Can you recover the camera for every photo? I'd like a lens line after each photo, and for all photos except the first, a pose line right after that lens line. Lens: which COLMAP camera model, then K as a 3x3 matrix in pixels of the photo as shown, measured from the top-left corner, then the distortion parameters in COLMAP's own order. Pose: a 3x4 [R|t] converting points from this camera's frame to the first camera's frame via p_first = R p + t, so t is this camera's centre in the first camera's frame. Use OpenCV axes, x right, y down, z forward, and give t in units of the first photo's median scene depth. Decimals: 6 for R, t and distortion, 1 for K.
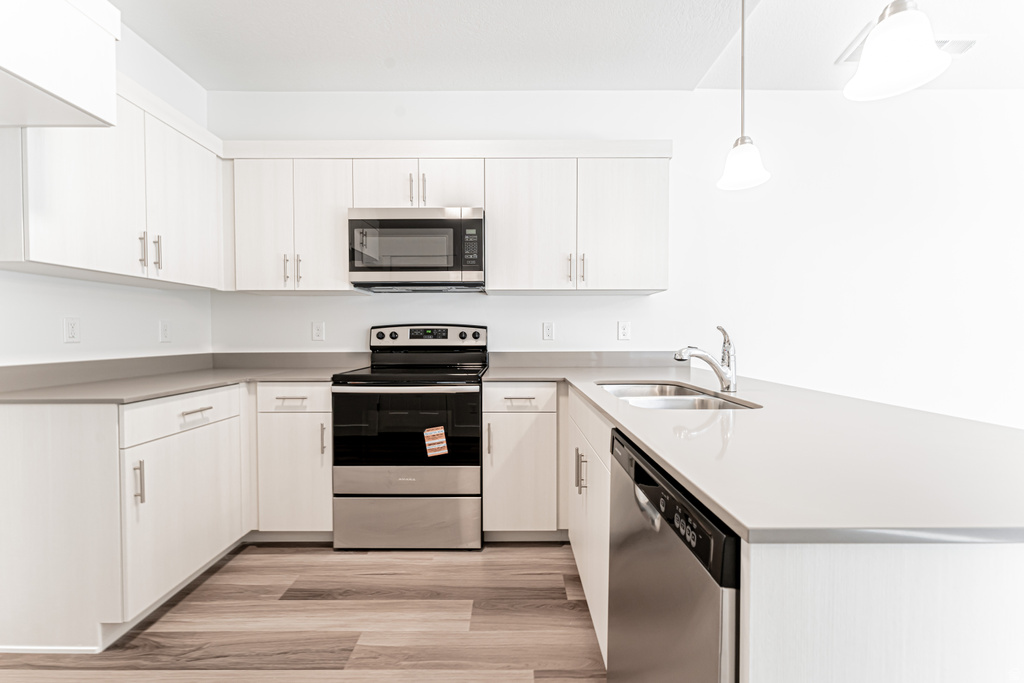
lens RADIAL K [[409.0, 0, 511.7], [0, 409.0, 341.4], [0, 0, 1]] dist [-0.000378, 0.000133]
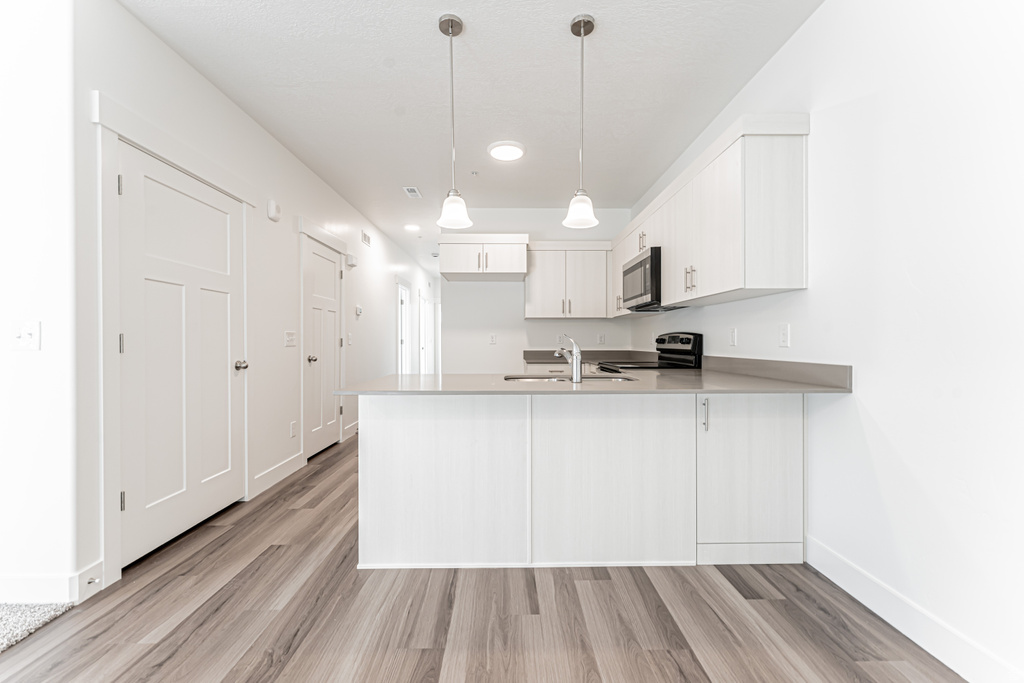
lens RADIAL K [[409.0, 0, 515.8], [0, 409.0, 339.8], [0, 0, 1]] dist [-0.000378, 0.000133]
pose [[0.013319, -0.001413, -0.999910, 1.248237], [-0.021318, 0.999771, -0.001697, -0.006410], [0.999684, 0.021339, 0.013286, 0.517699]]
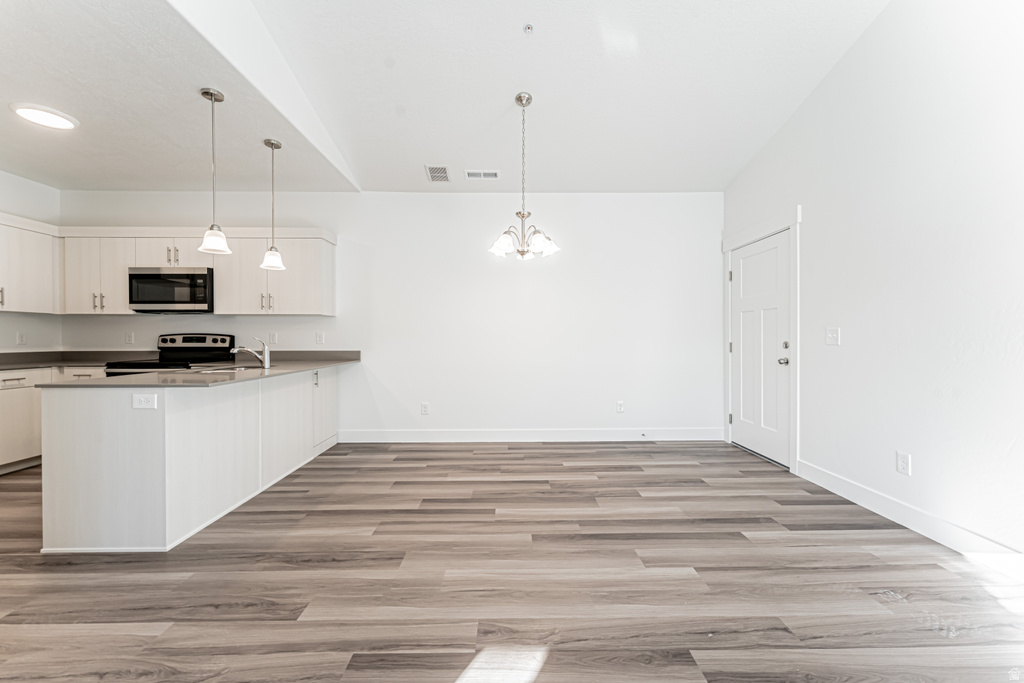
lens RADIAL K [[409.0, 0, 517.1], [0, 409.0, 339.4], [0, 0, 1]] dist [-0.000378, 0.000133]
pose [[0.999888, 0.002292, 0.014805, 1.185905], [-0.002155, 0.999955, -0.009269, -0.007346], [-0.014826, 0.009236, 0.999847, -0.734169]]
